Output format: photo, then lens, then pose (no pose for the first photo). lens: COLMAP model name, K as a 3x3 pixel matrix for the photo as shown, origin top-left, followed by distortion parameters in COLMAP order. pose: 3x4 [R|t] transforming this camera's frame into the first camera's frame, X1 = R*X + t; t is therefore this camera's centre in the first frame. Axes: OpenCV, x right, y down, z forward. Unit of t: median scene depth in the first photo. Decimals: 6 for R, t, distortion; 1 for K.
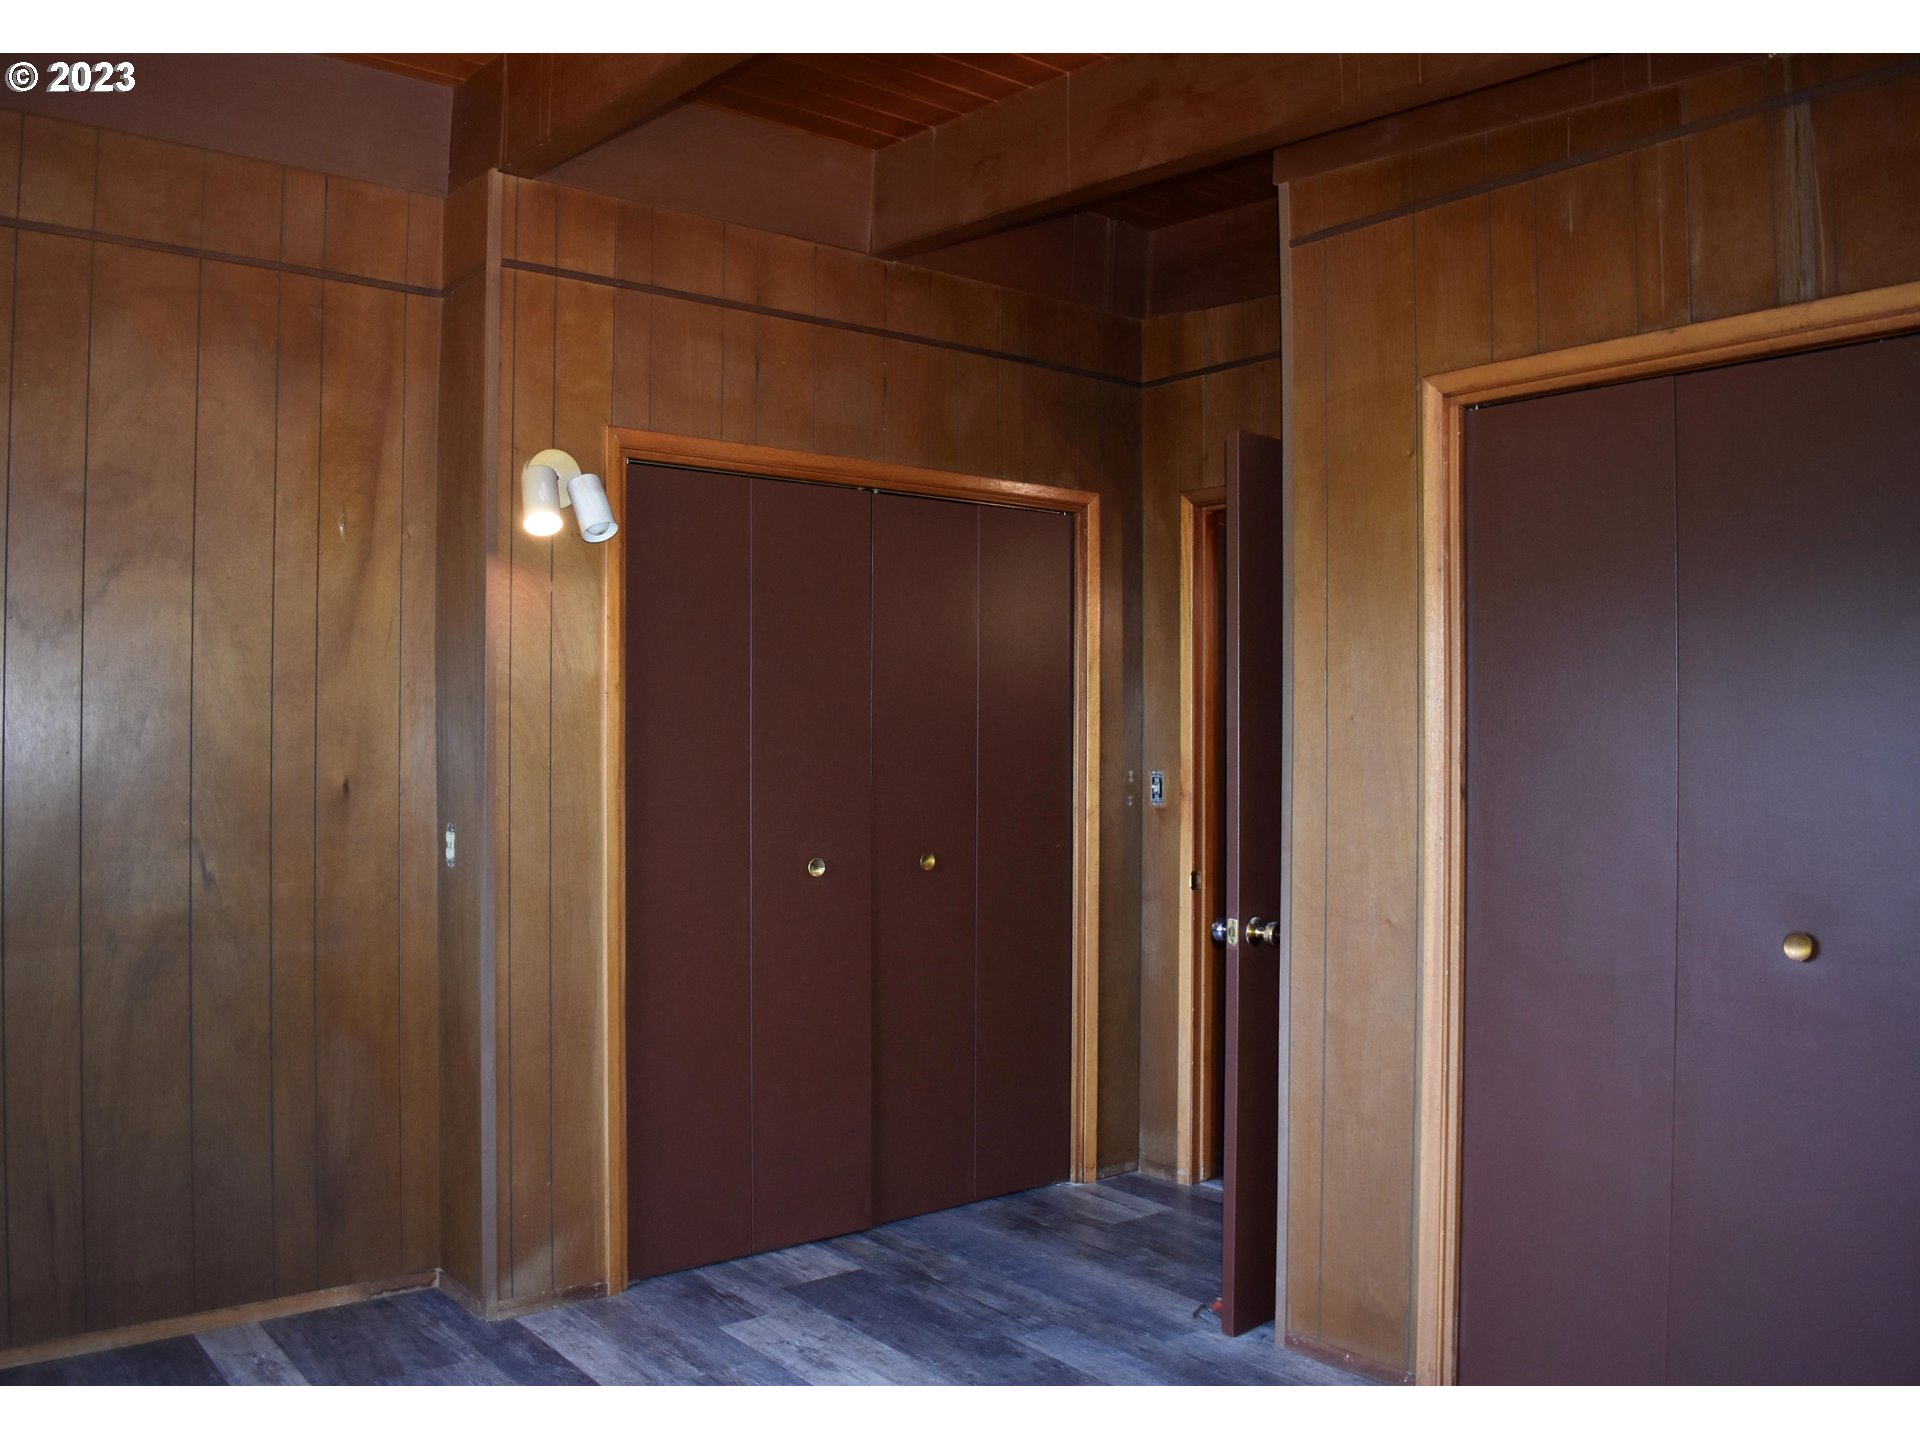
lens RADIAL K [[1552.2, 0, 957.2], [0, 1552.2, 724.6], [0, 0, 1]] dist [-0.097548, 0.001371]
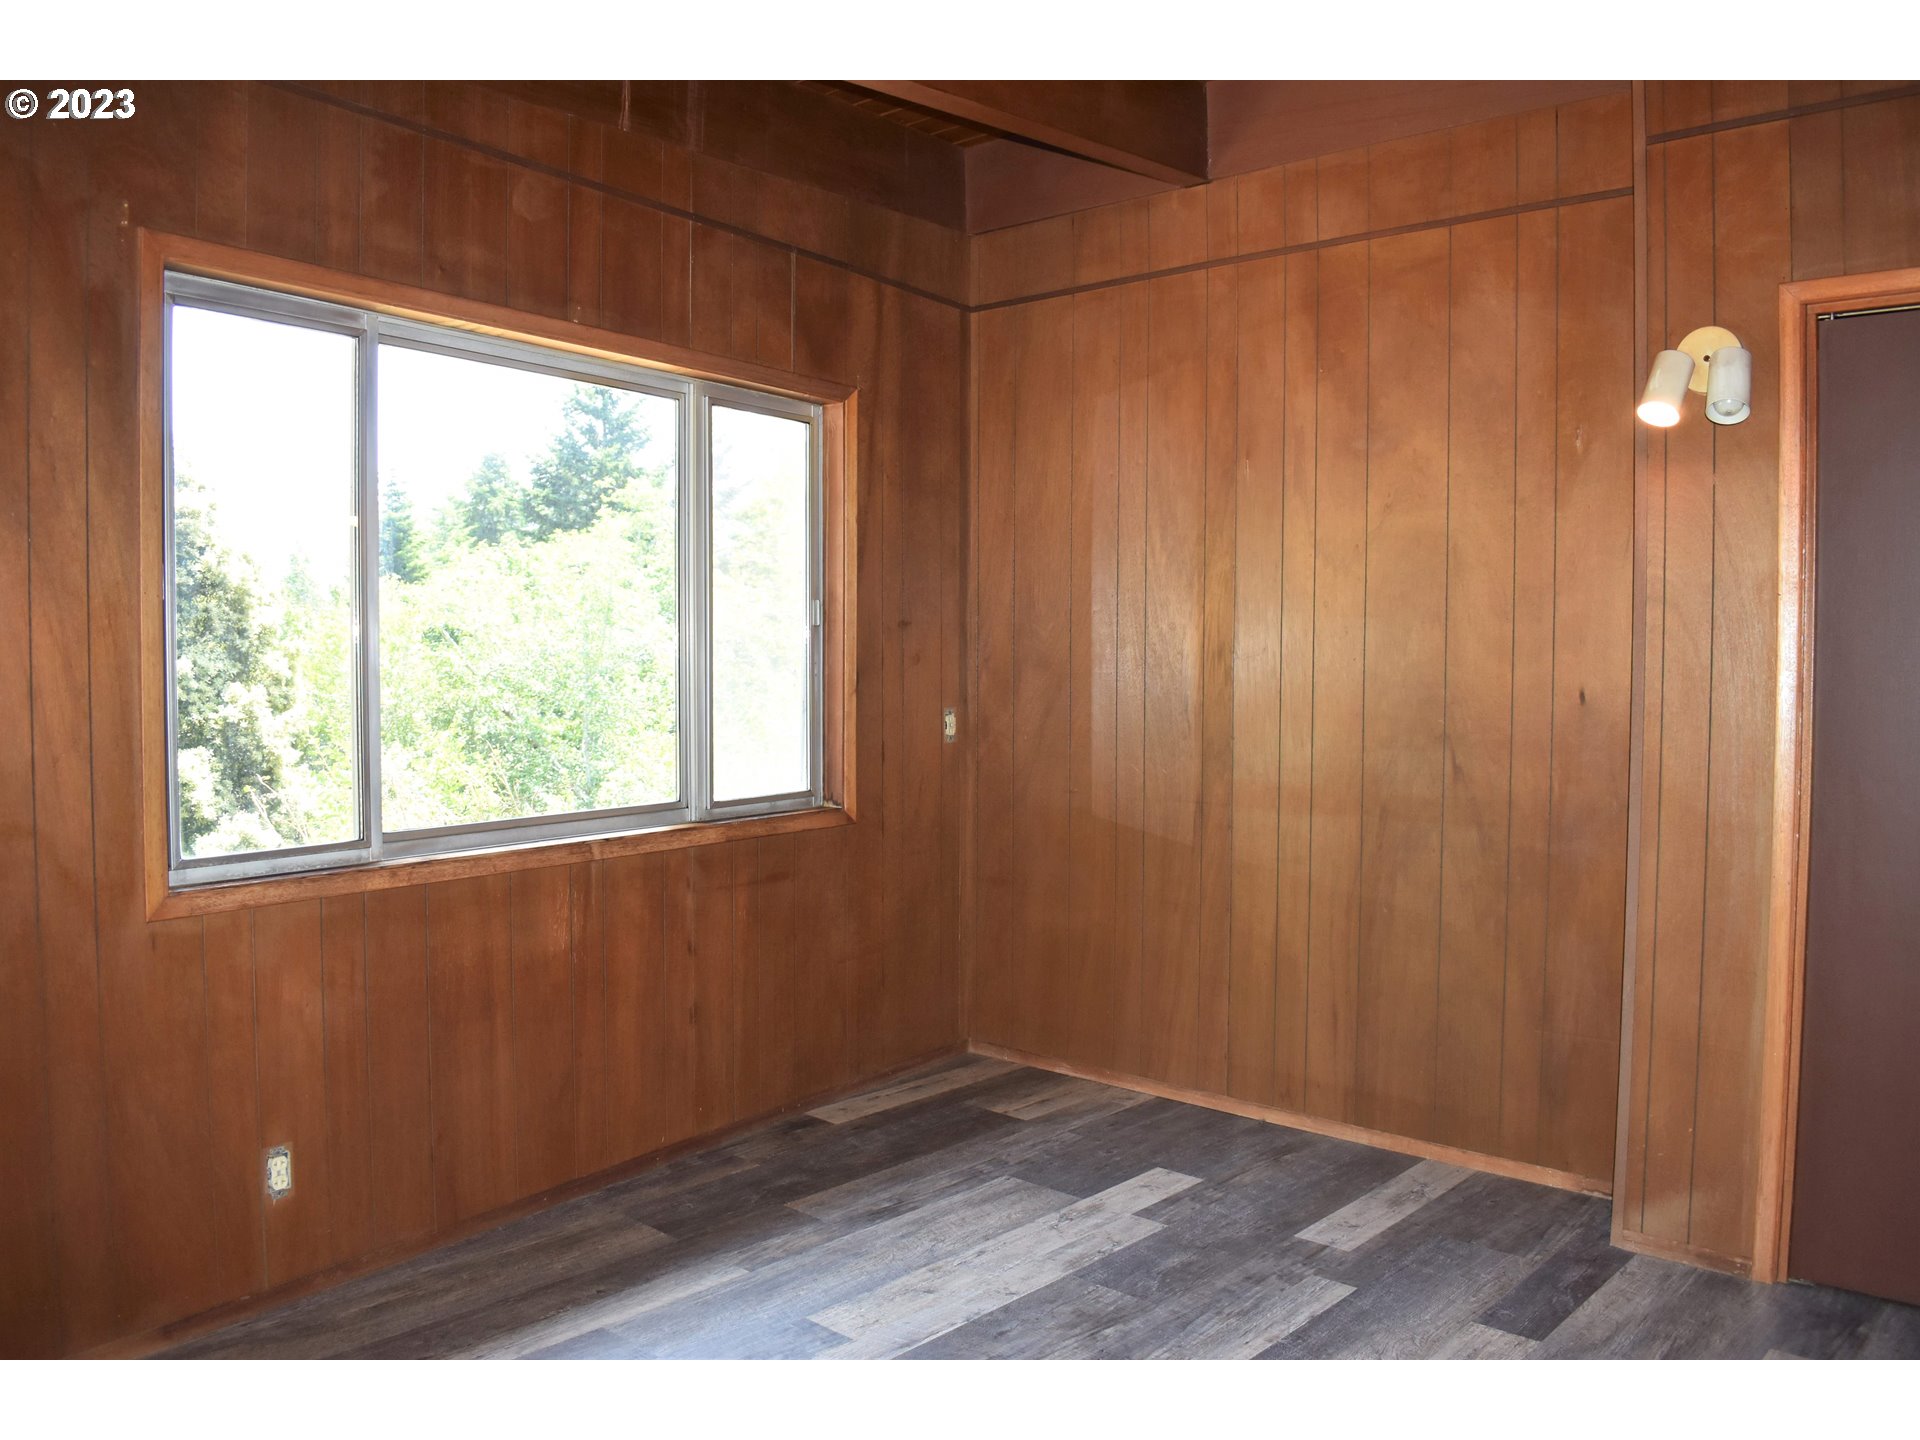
lens RADIAL K [[1552.2, 0, 957.2], [0, 1552.2, 724.6], [0, 0, 1]] dist [-0.097548, 0.001371]
pose [[0.136166, 0.045369, -0.989647, 0.585071], [0.011443, 0.998812, 0.047364, 0.006879], [0.990620, -0.017774, 0.135485, 0.457480]]
